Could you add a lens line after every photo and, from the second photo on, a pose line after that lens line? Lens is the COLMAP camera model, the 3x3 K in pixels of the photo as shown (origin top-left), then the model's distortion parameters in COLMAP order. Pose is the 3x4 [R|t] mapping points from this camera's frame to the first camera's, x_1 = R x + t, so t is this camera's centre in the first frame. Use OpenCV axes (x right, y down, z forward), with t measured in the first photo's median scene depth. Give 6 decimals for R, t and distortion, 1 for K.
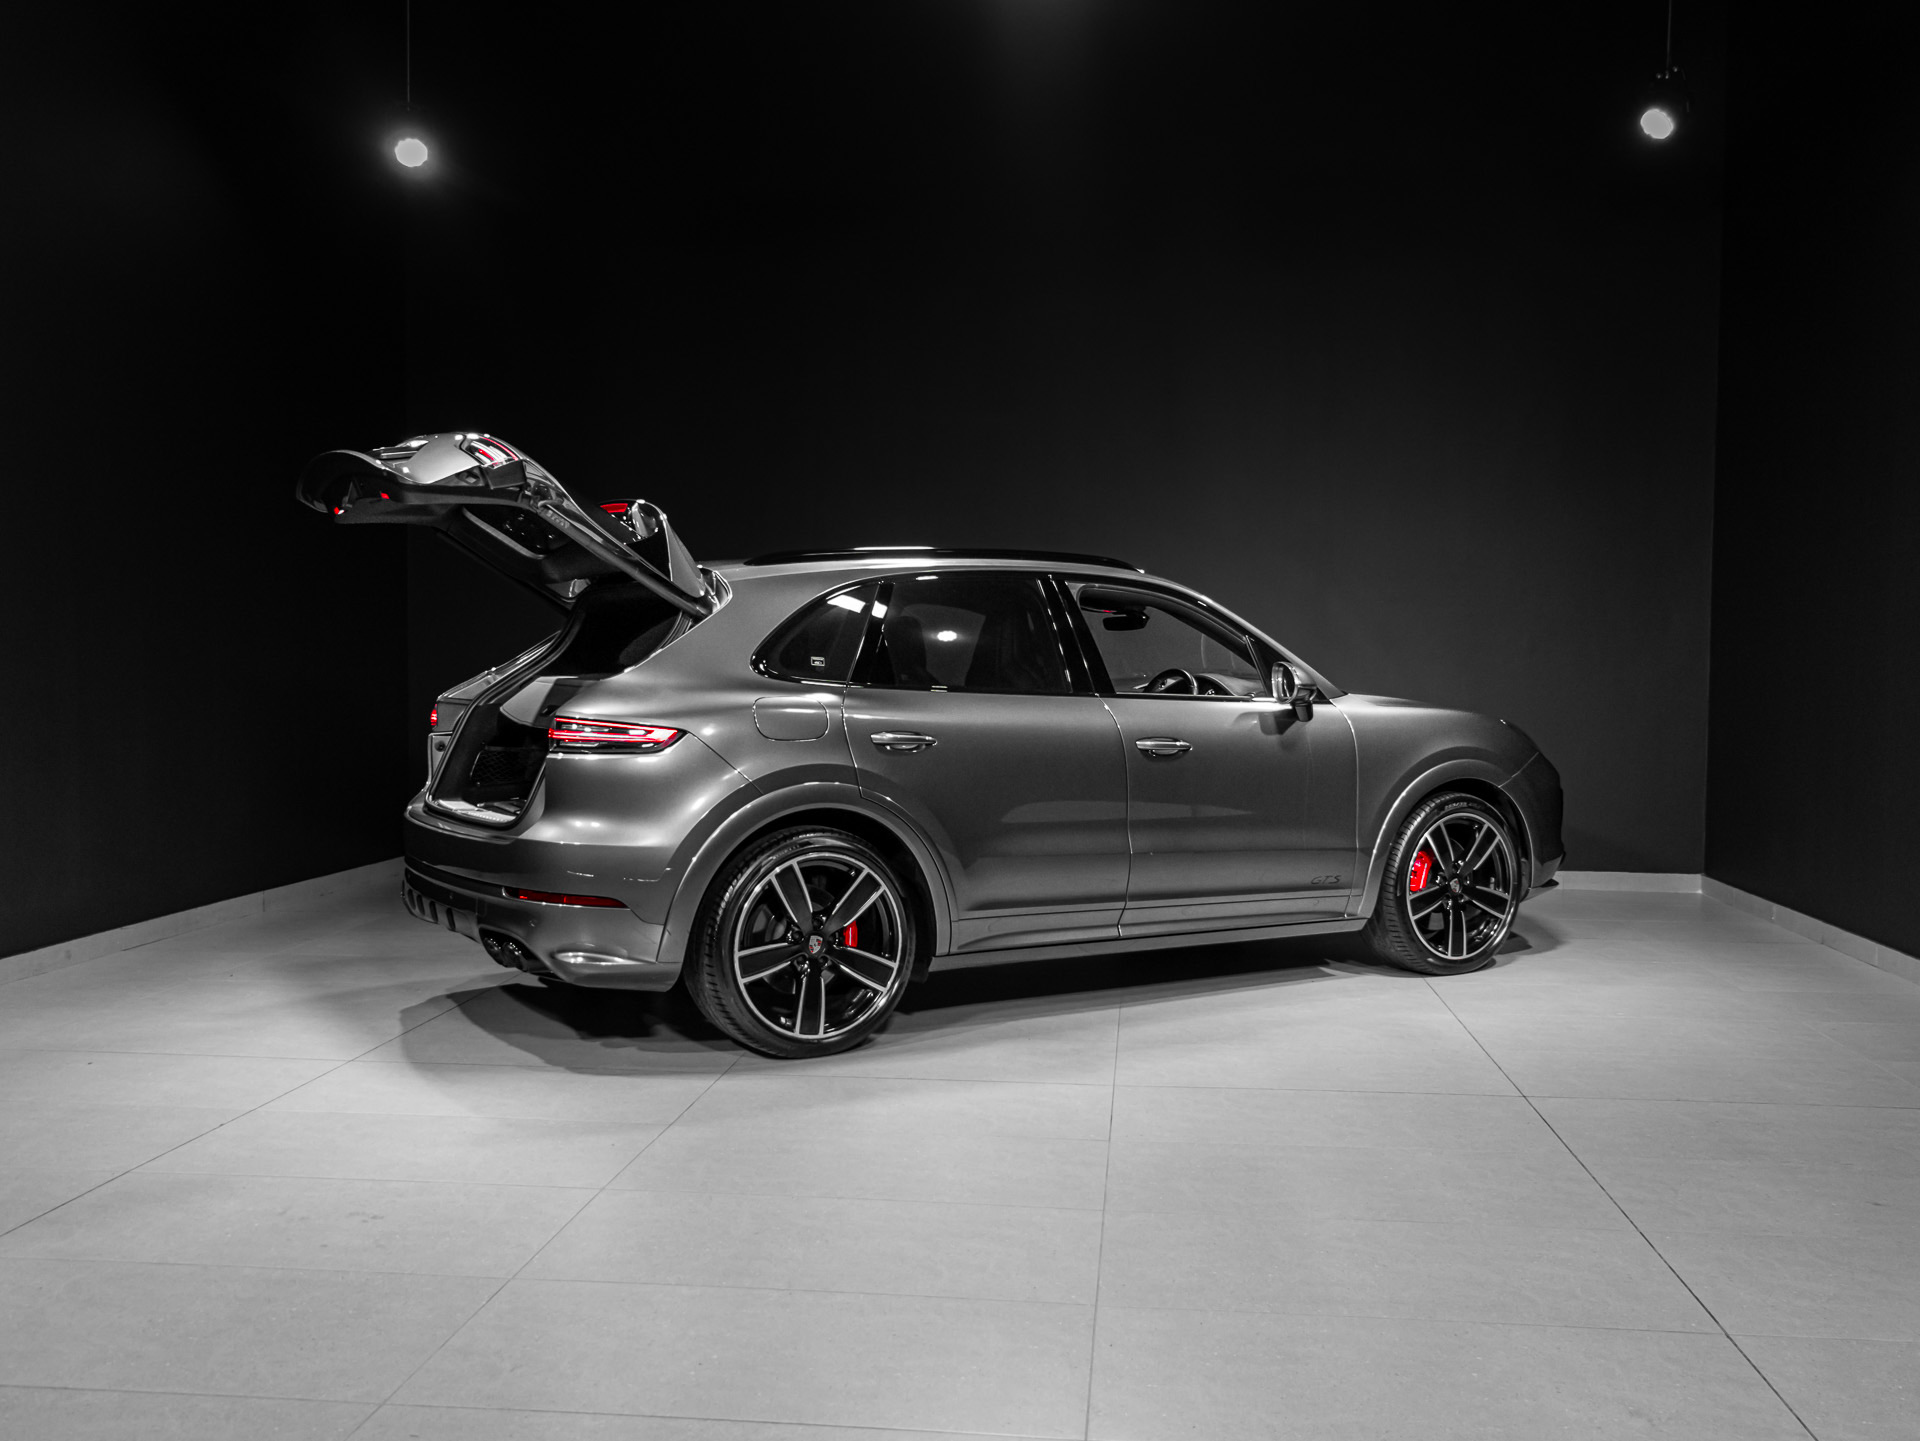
lens RADIAL K [[1730.9, 0, 959.9], [0, 1730.9, 728.1], [0, 0, 1]] dist [0.005134, 0.005269]
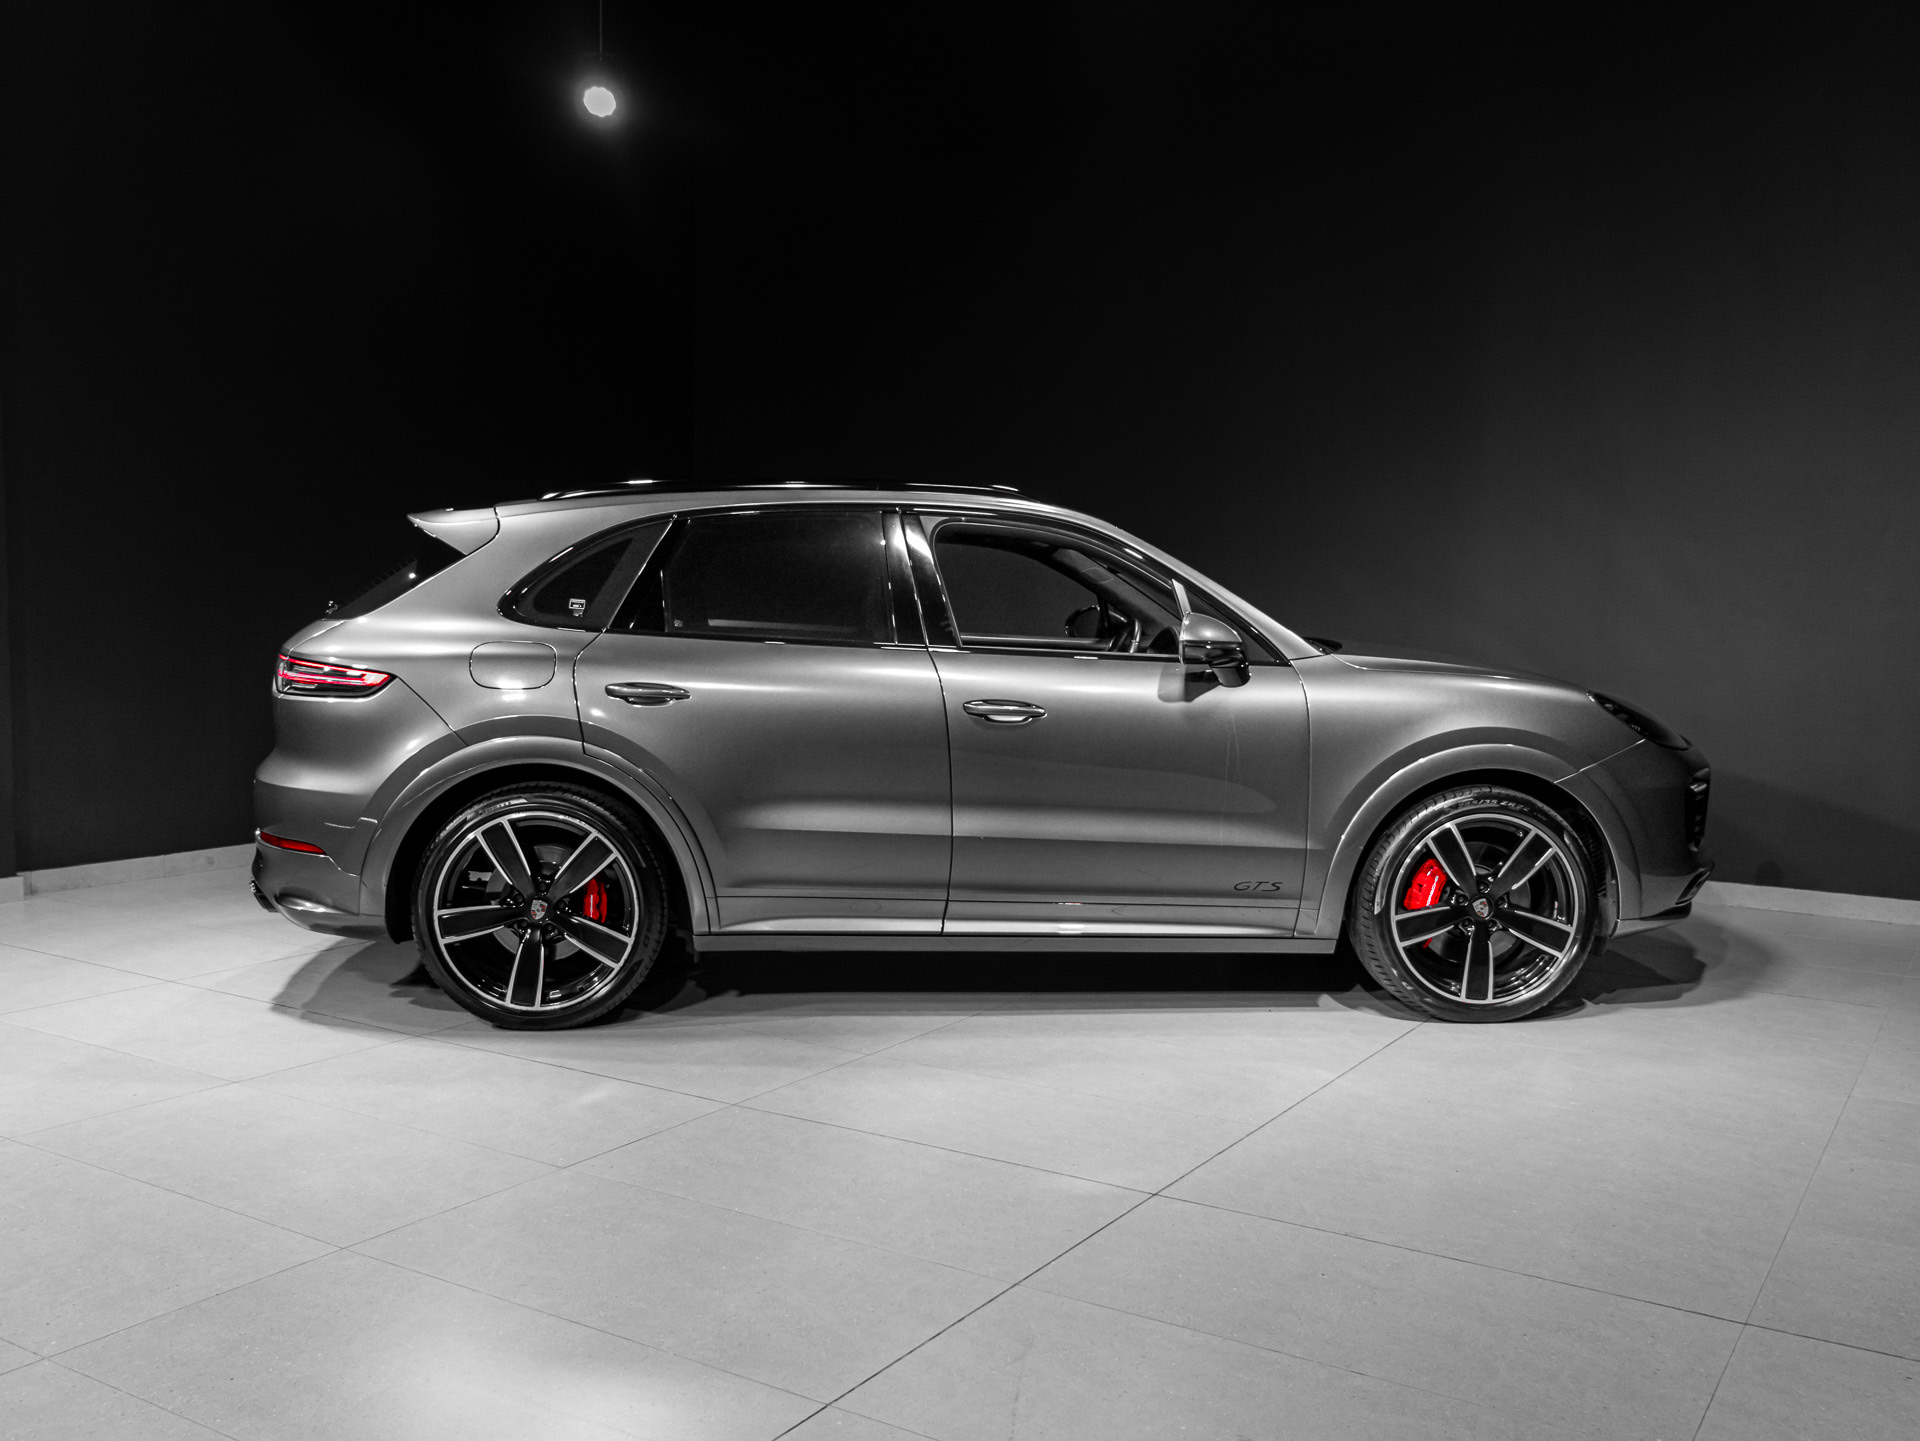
lens RADIAL K [[1730.9, 0, 960.3], [0, 1730.9, 726.2], [0, 0, 1]] dist [0.005134, 0.005269]
pose [[0.897915, 0.043465, -0.438017, 0.513758], [-0.028980, 0.998791, 0.039704, -0.016359], [0.439213, -0.022957, 0.898089, 0.264818]]
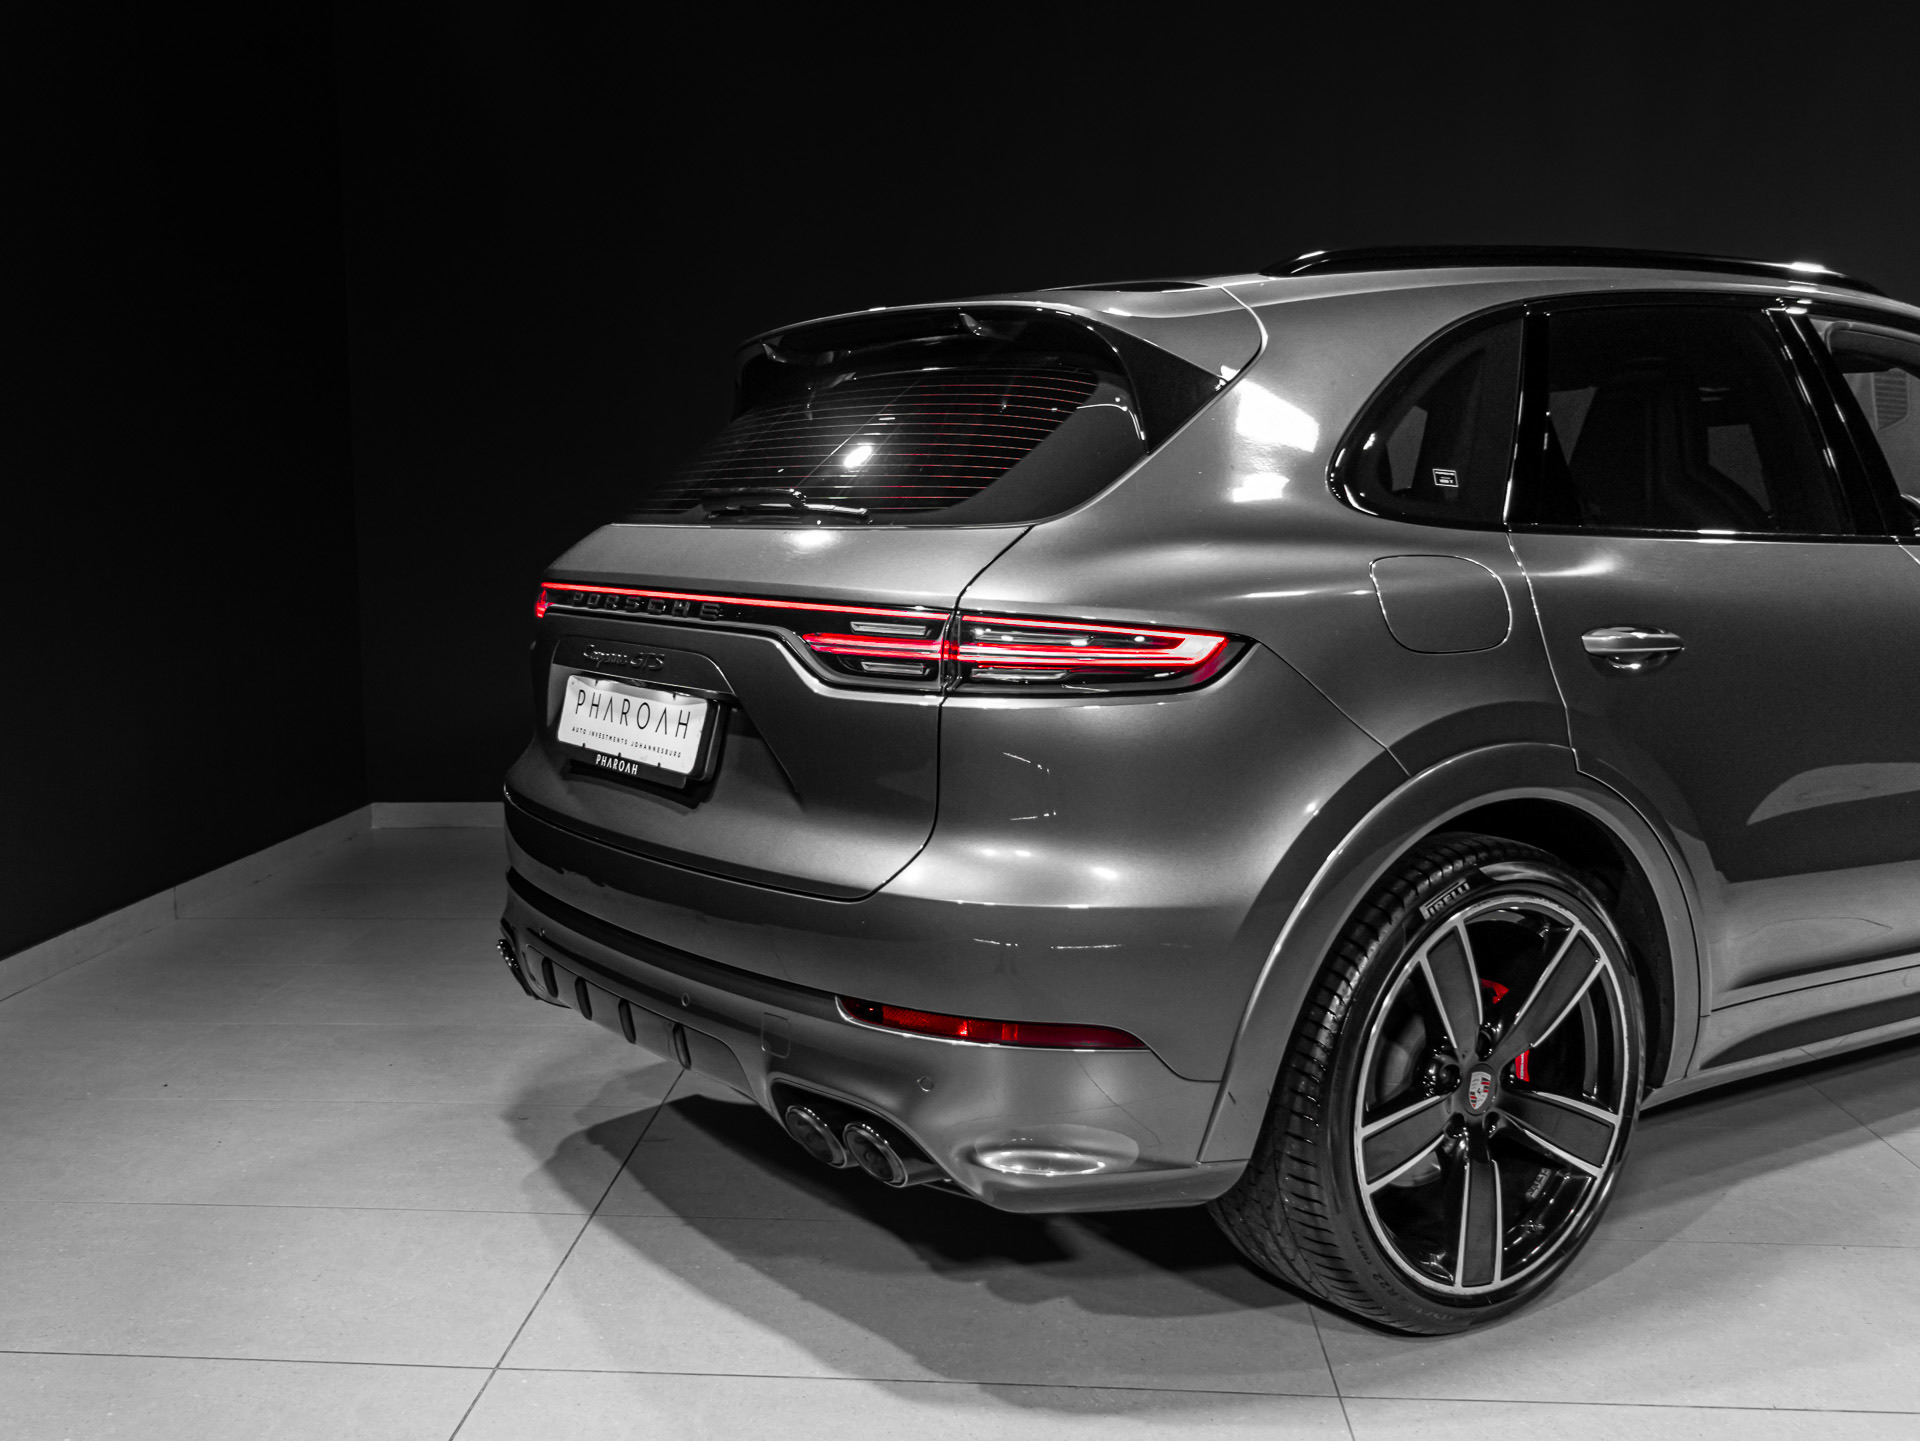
lens RADIAL K [[1908.7, 0, 862.6], [0, 1908.7, 722.1], [0, 0, 1]] dist [0.003556, 0.000000]
pose [[0.999735, -0.020733, 0.010048, -0.248327], [0.019978, 0.997335, 0.070168, -0.012331], [-0.011476, -0.069949, 0.997485, 0.491152]]
